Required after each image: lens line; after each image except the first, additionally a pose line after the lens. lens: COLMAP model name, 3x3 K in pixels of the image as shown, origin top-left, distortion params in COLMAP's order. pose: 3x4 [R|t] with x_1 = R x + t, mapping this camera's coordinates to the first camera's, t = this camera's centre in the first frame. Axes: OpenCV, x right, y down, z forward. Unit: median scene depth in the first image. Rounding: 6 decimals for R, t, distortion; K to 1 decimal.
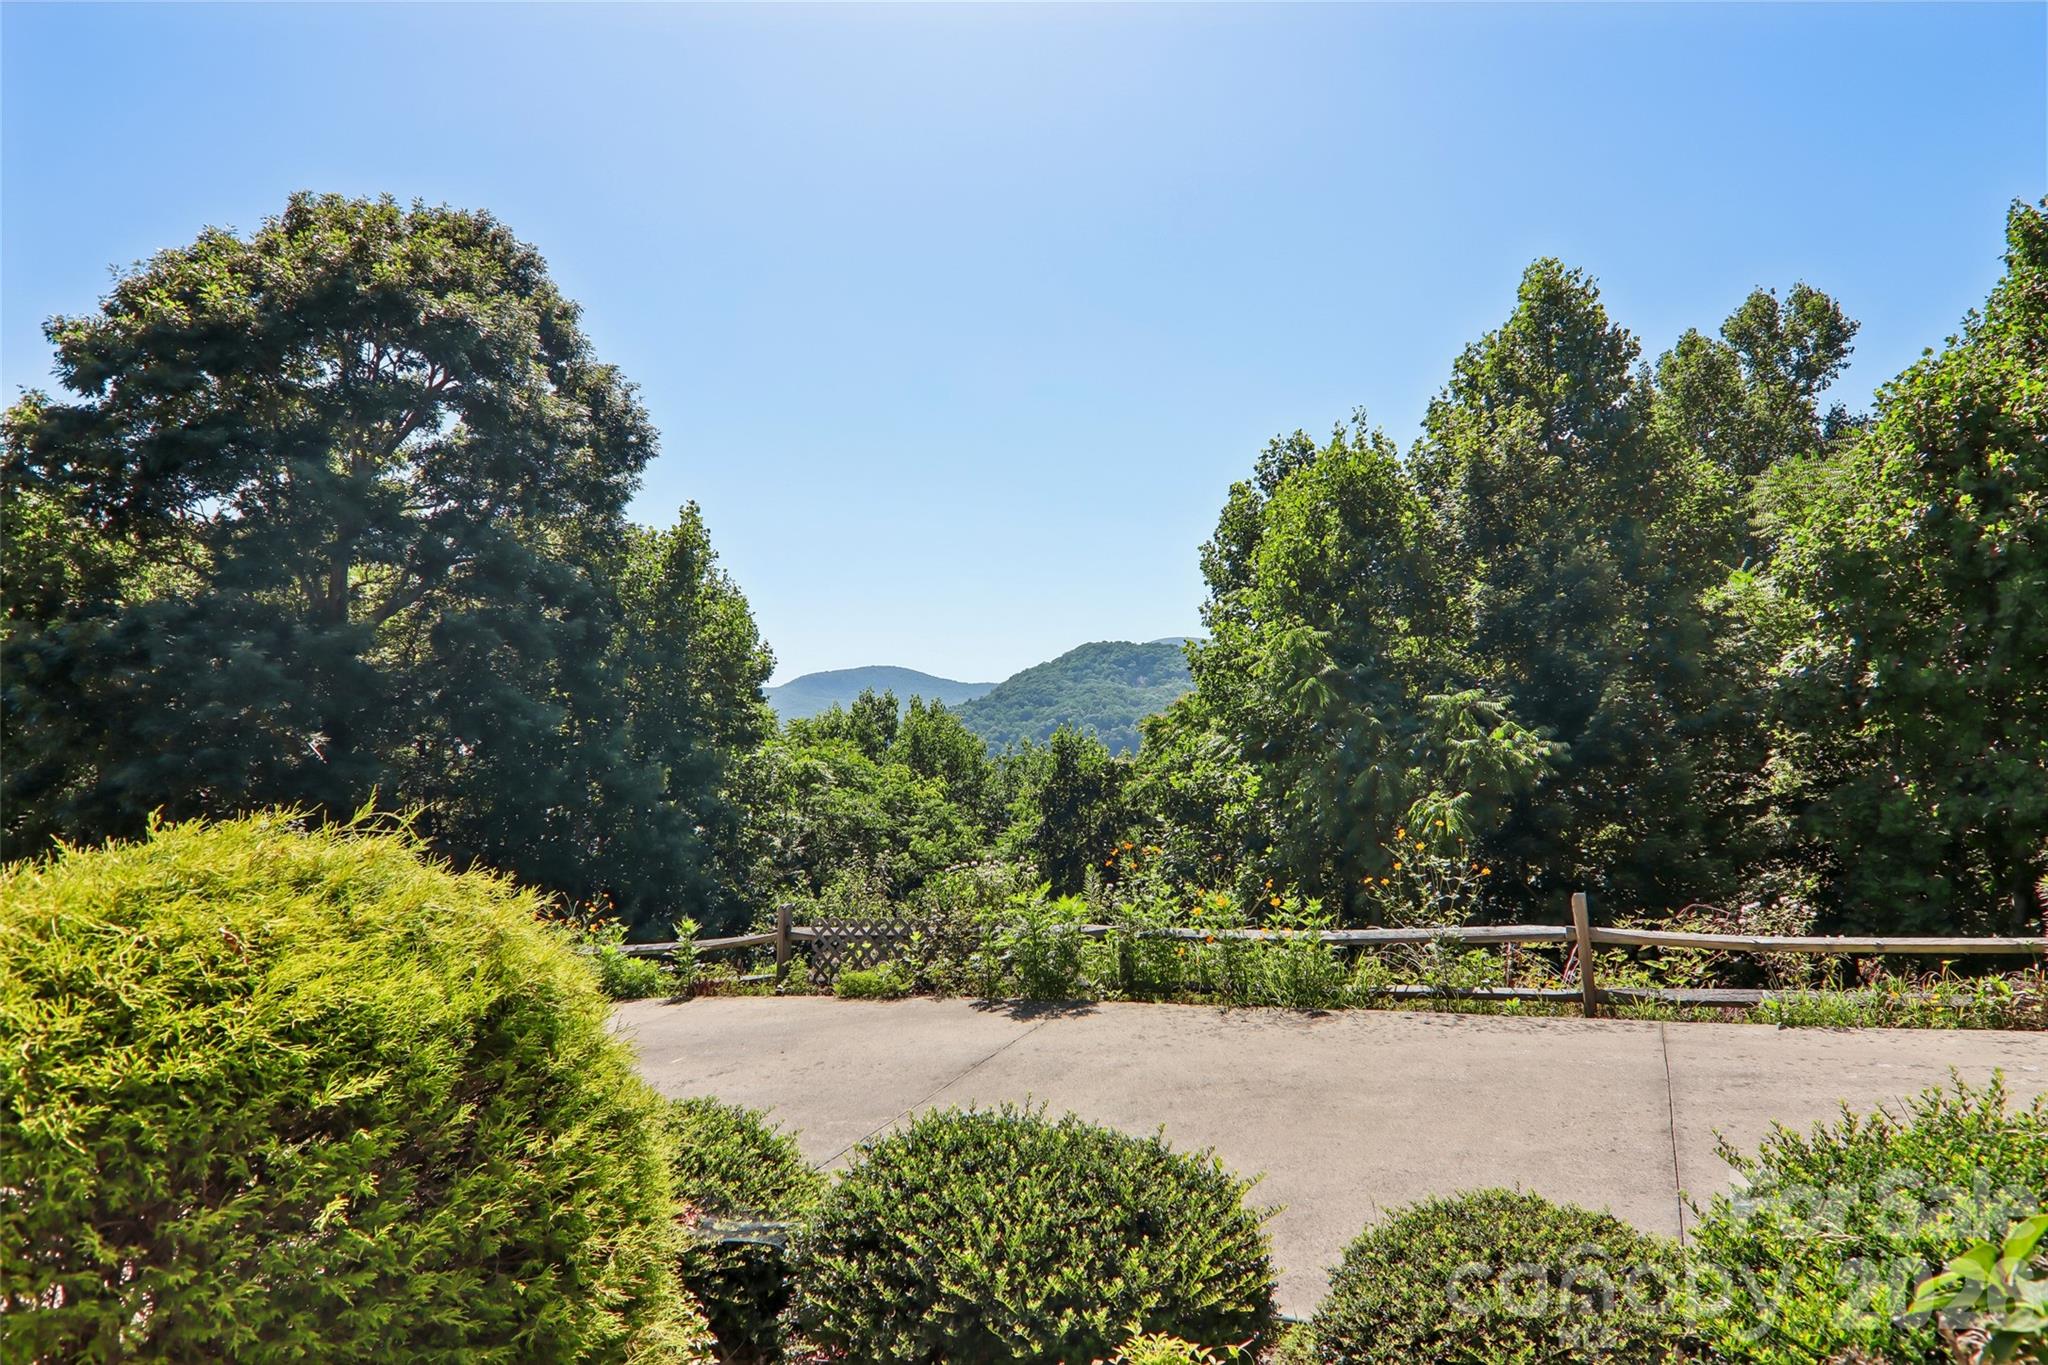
lens RADIAL K [[1133.8, 0, 1010.4], [0, 1133.8, 679.1], [0, 0, 1]] dist [0.003762, -0.019502]
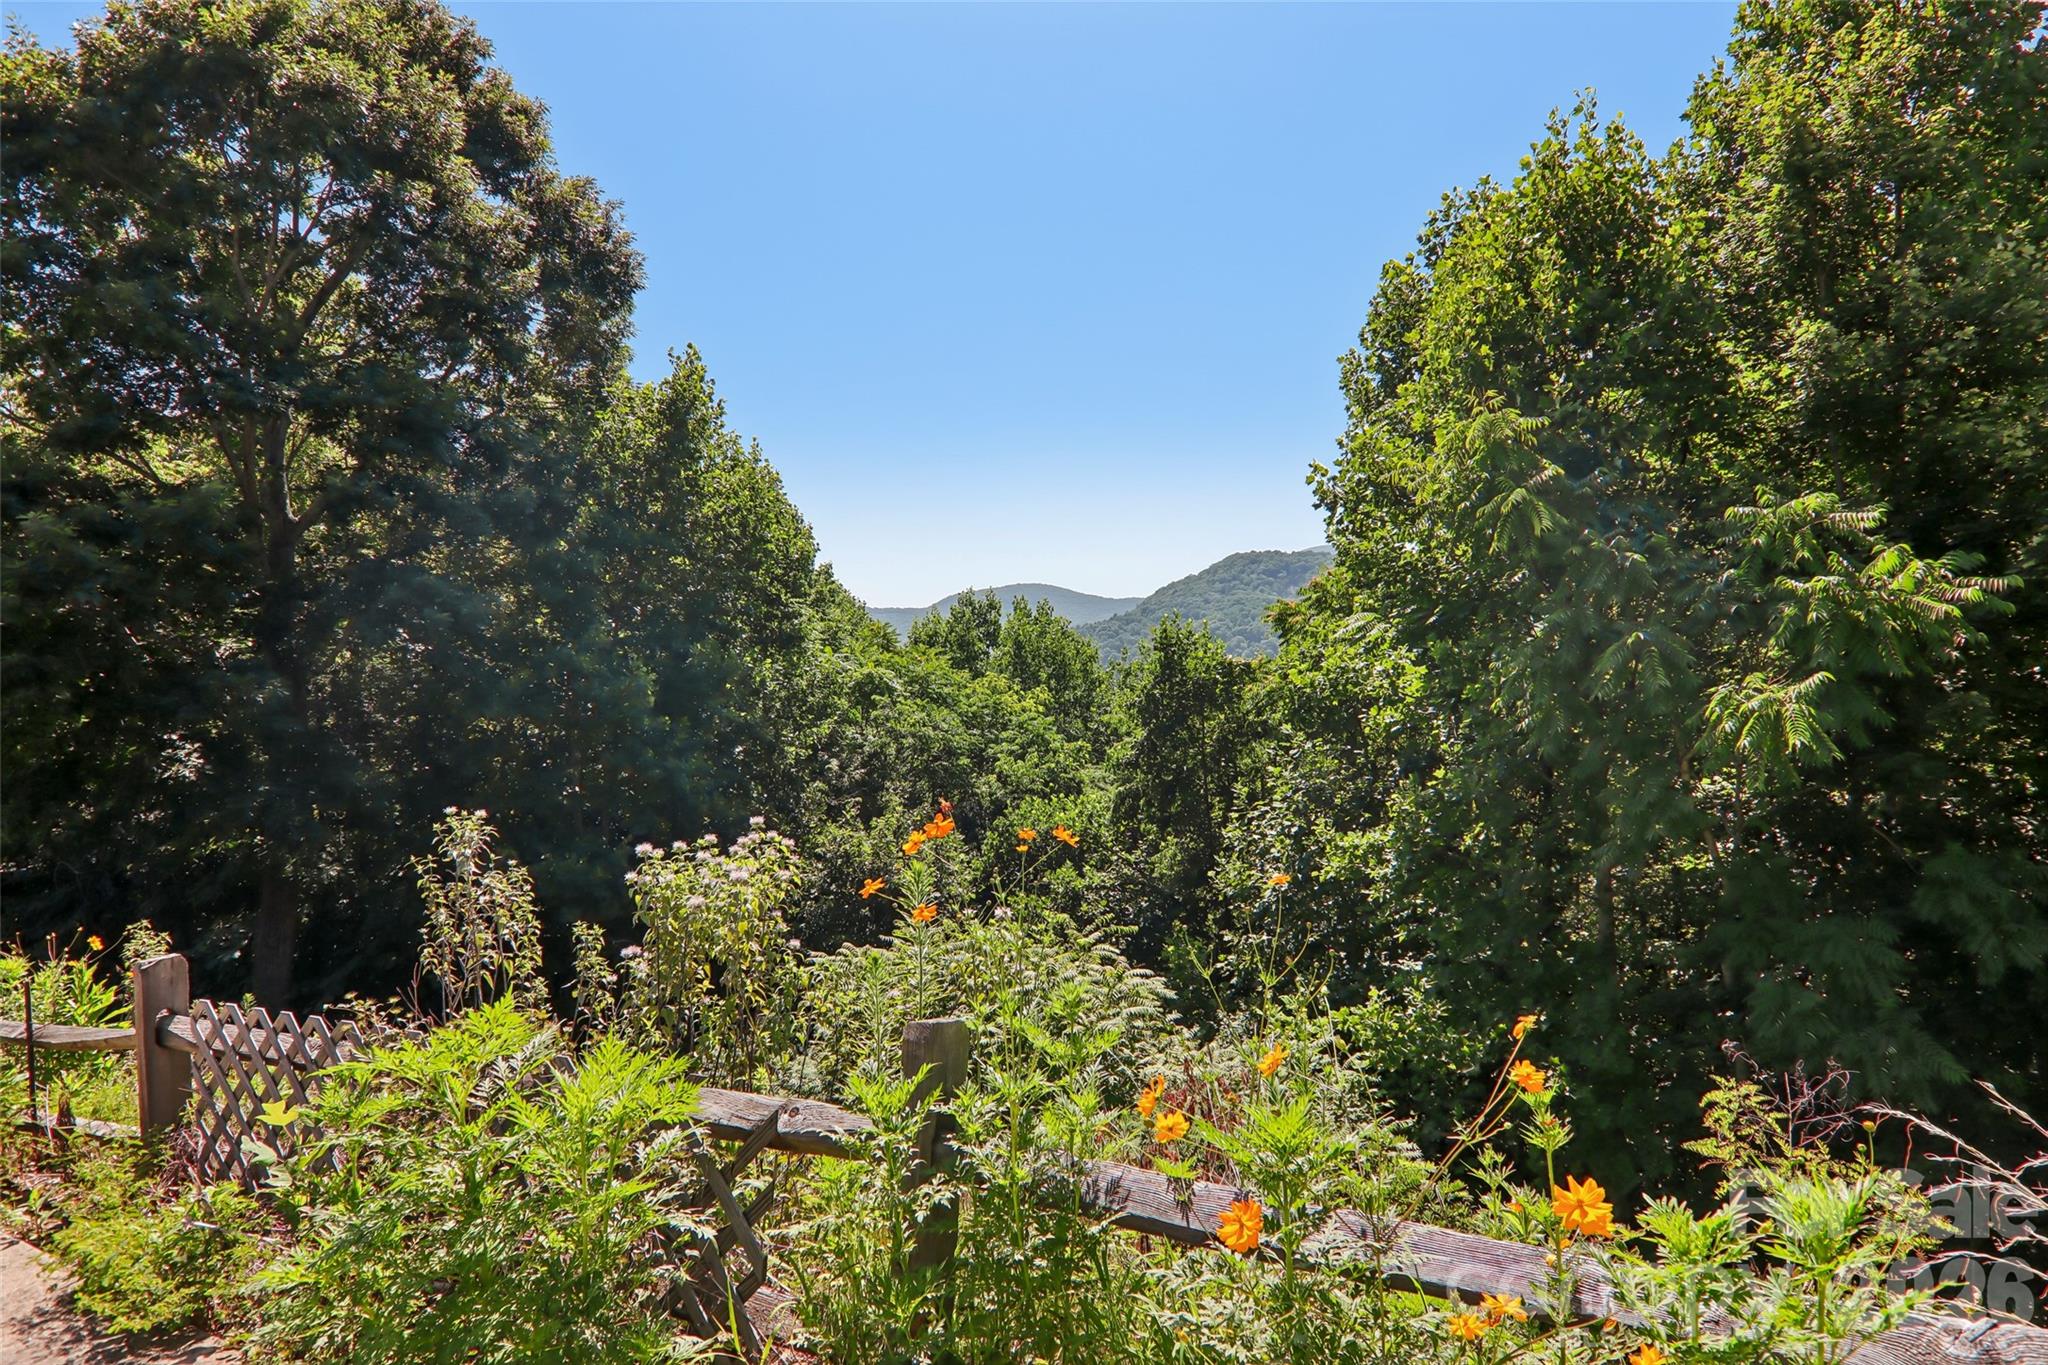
lens RADIAL K [[1133.8, 0, 1026.0], [0, 1133.8, 698.8], [0, 0, 1]] dist [0.003762, -0.019502]
pose [[0.993055, -0.017103, -0.116402, 0.046297], [0.027601, 0.995633, 0.089185, 0.028662], [0.114368, -0.091778, 0.989190, 0.225189]]
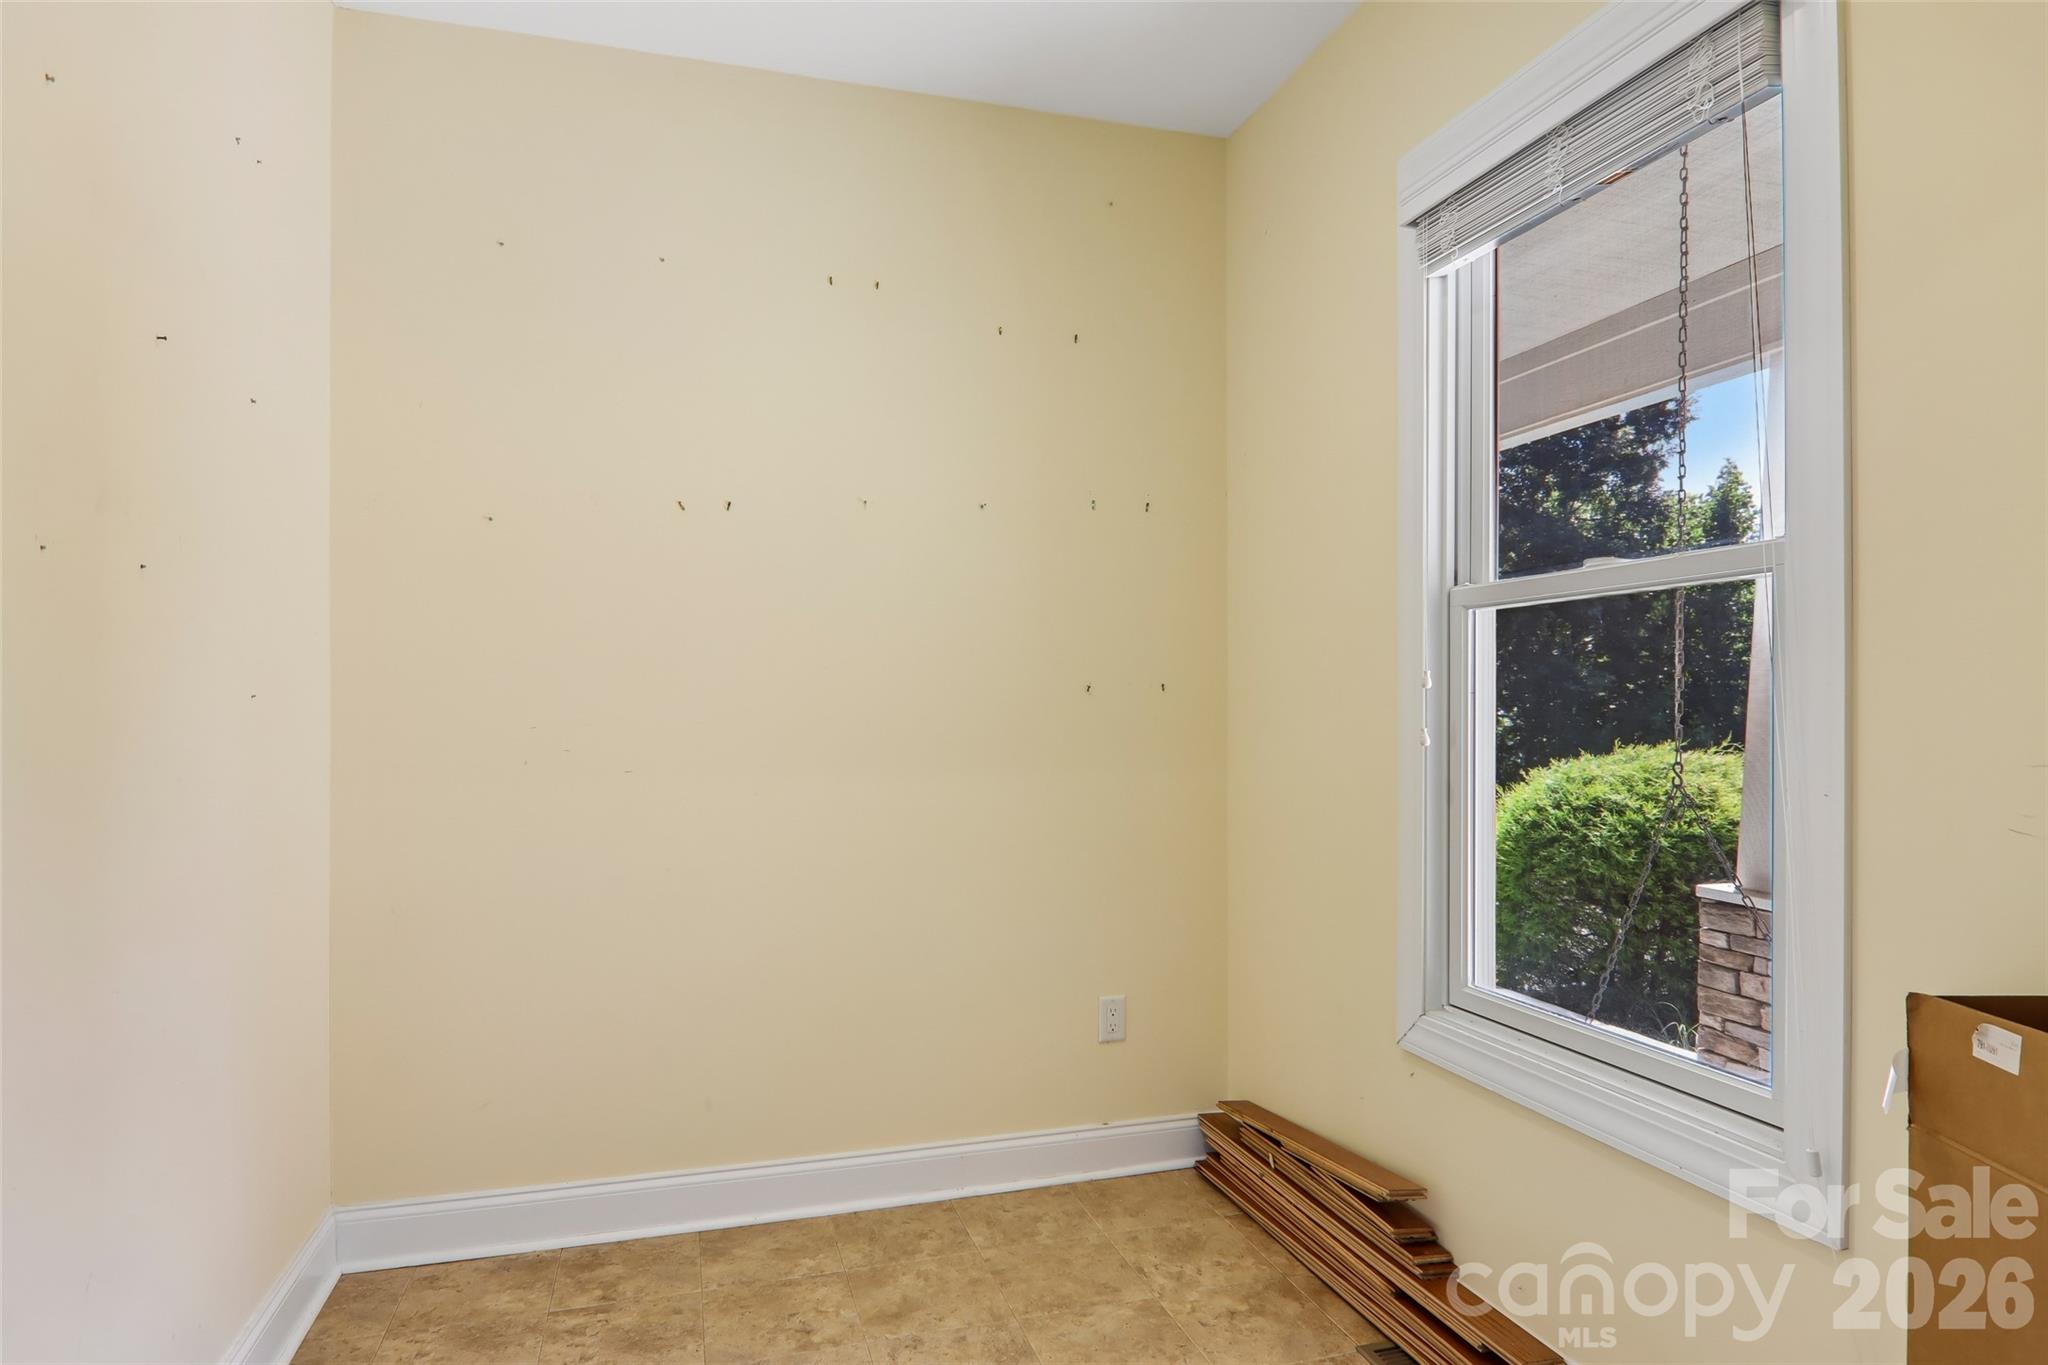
lens RADIAL K [[1133.8, 0, 1022.2], [0, 1133.8, 693.4], [0, 0, 1]] dist [0.003762, -0.019502]
pose [[0.680906, -0.007936, -0.732327, 0.009038], [0.040261, 0.998835, 0.026609, -0.006985], [0.731263, -0.047602, 0.680433, -0.113093]]
